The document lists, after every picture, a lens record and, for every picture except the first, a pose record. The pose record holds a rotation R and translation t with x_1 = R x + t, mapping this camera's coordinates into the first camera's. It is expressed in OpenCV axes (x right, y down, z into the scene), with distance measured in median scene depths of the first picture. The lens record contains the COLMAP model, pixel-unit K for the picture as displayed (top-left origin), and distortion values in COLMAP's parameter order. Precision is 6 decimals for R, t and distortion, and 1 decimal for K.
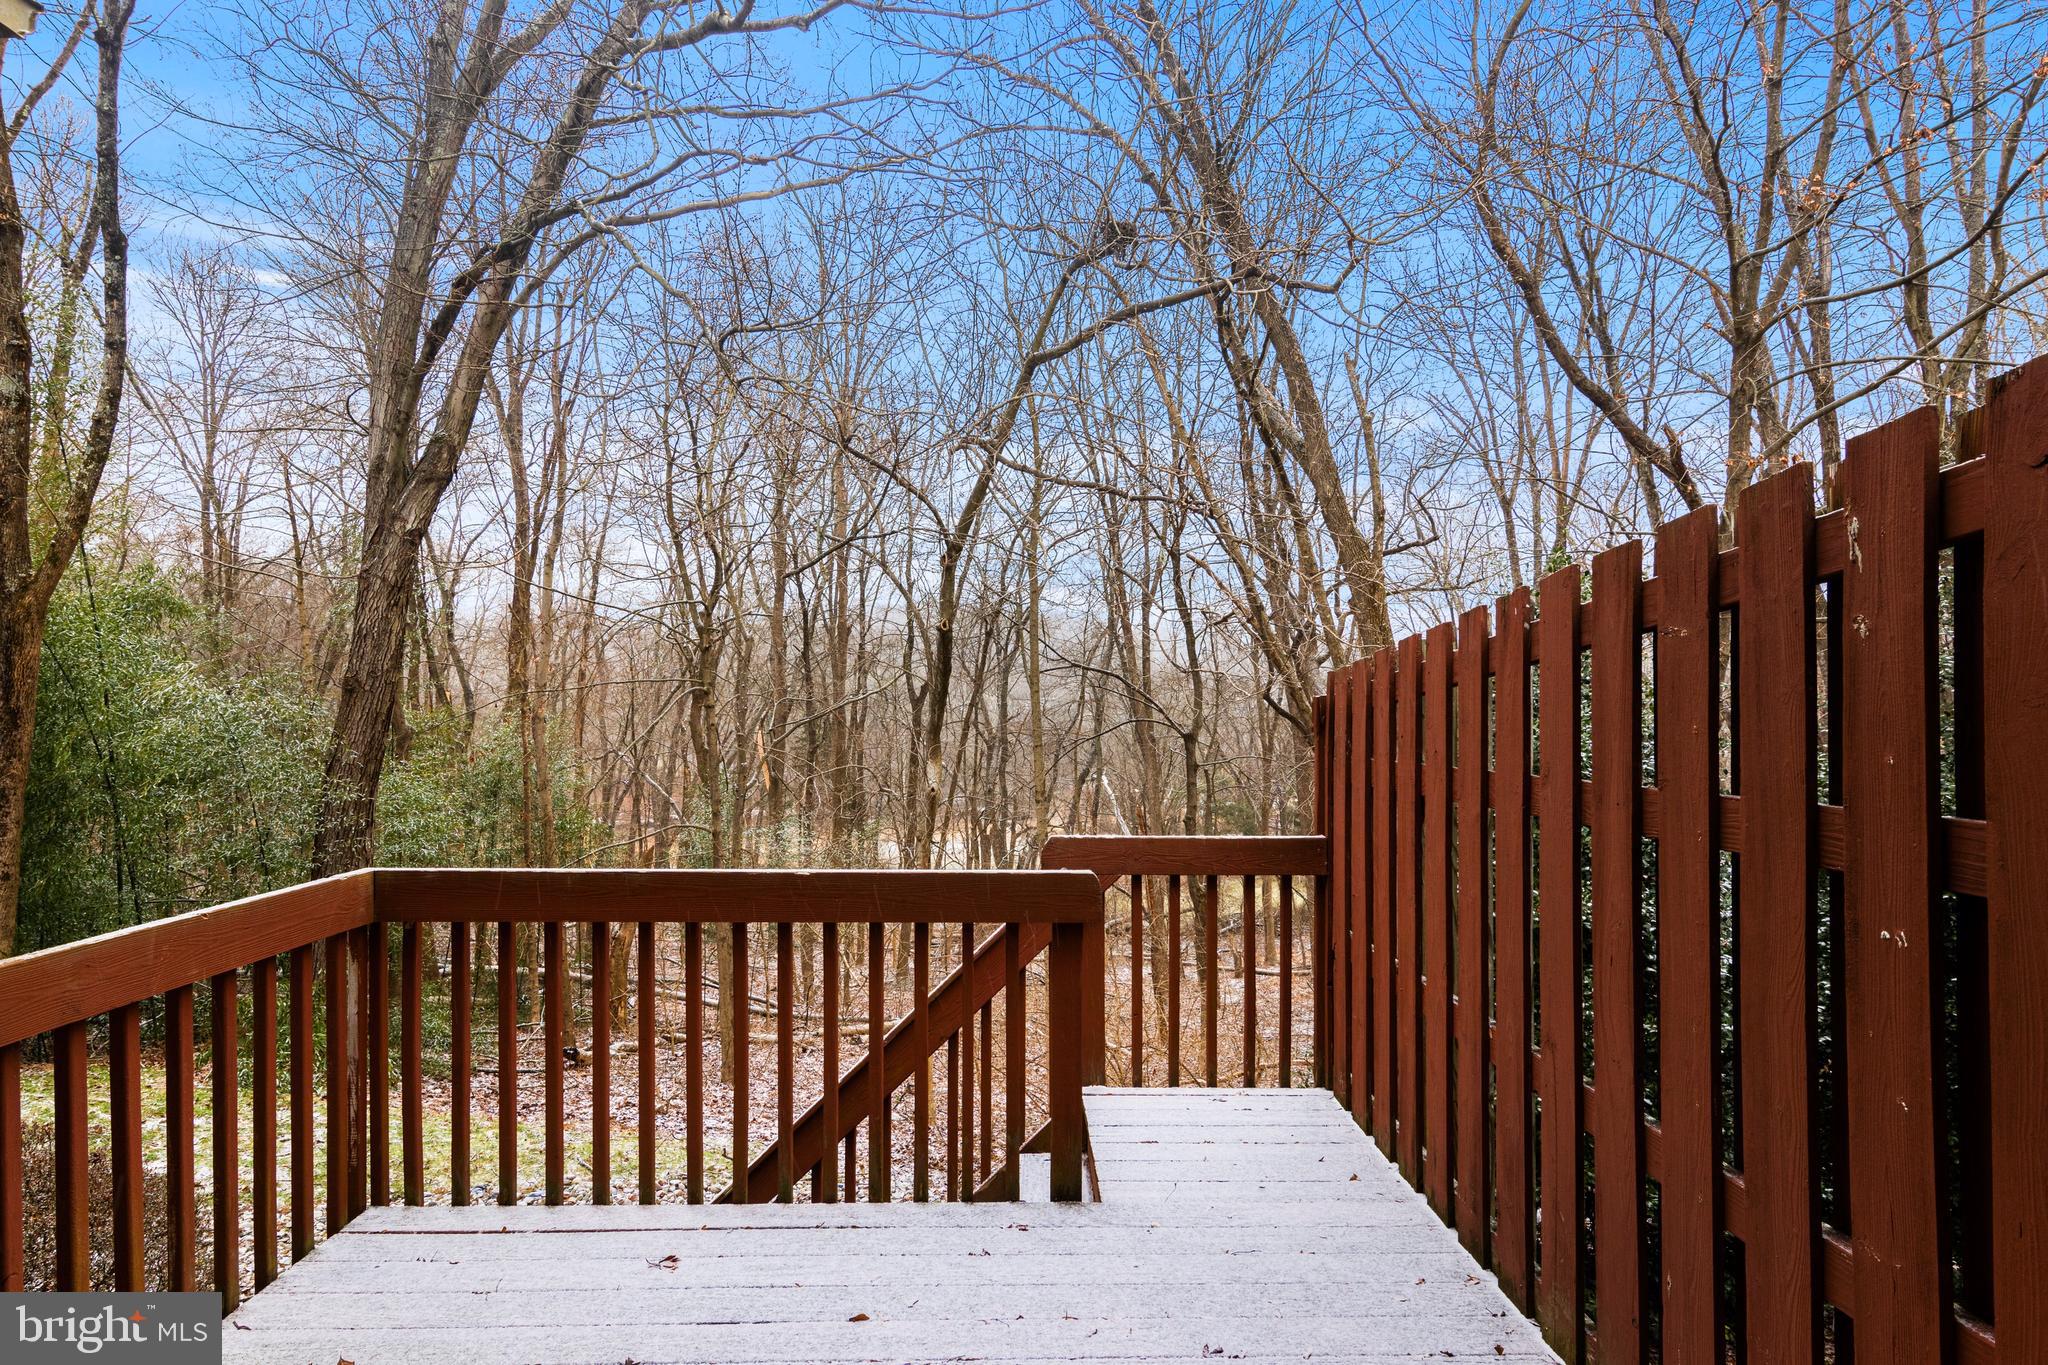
lens RADIAL K [[1058.3, 0, 1034.3], [0, 1058.3, 712.3], [0, 0, 1]] dist [0.010954, -0.002467]
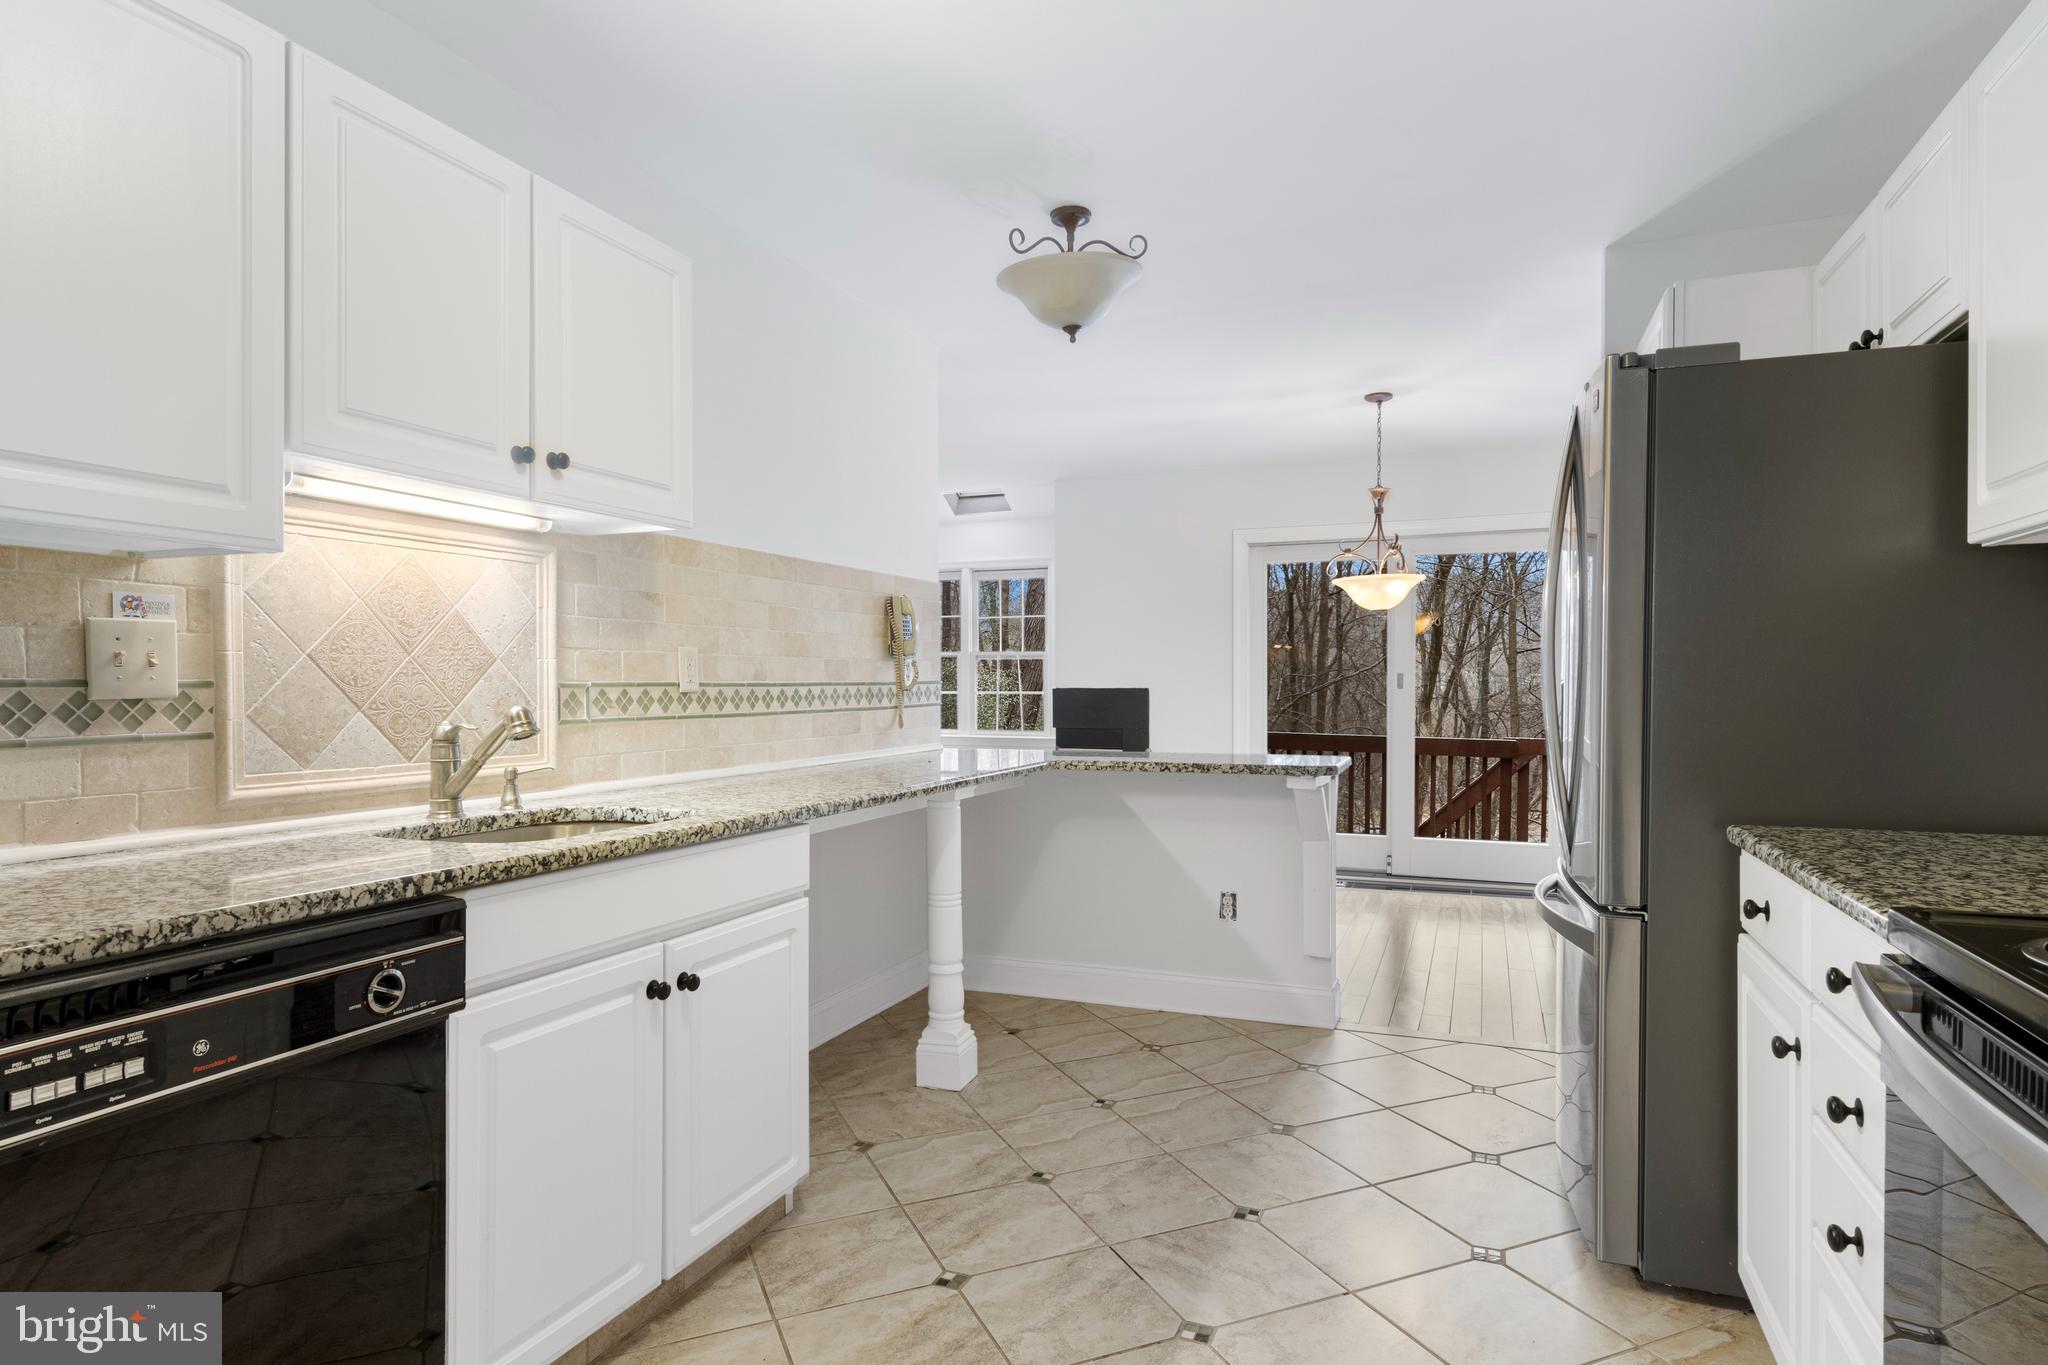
lens RADIAL K [[1124.3, 0, 1018.4], [0, 1124.3, 700.1], [0, 0, 1]] dist [0.004968, 0.001179]
pose [[0.912353, 0.014273, -0.409156, 0.007582], [-0.009684, 0.999865, 0.013285, 0.001592], [0.409291, -0.008158, 0.912368, -0.254920]]
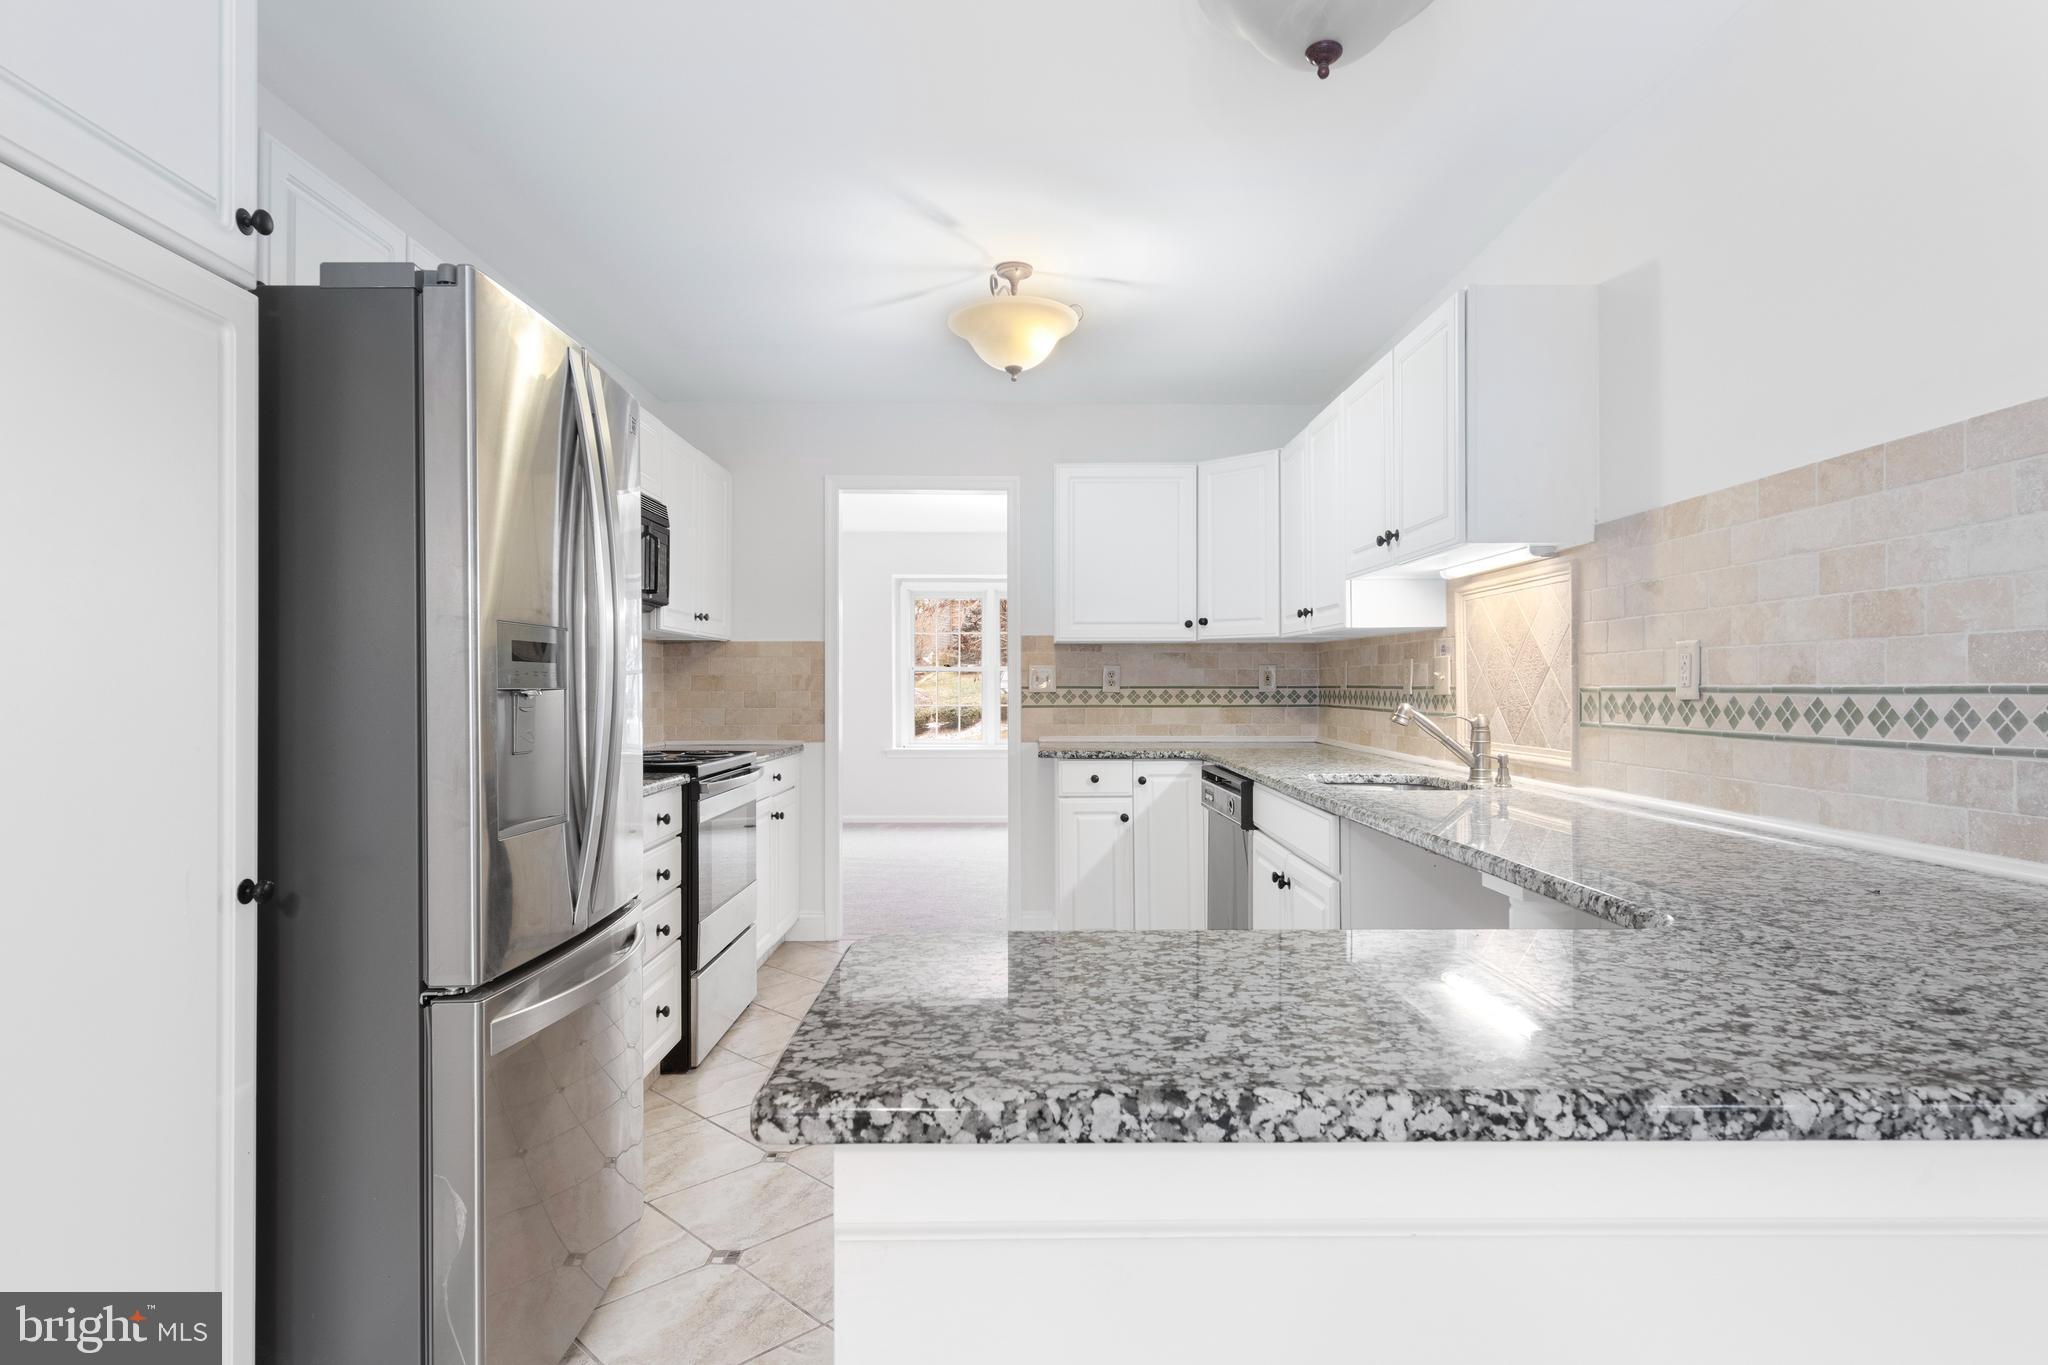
lens RADIAL K [[1124.3, 0, 1025.8], [0, 1124.3, 680.3], [0, 0, 1]] dist [0.004968, 0.001179]
pose [[-0.999682, 0.012931, 0.021646, -0.020008], [0.012923, 0.999916, -0.000484, 0.000495], [-0.021650, -0.000204, -0.999766, -0.076250]]
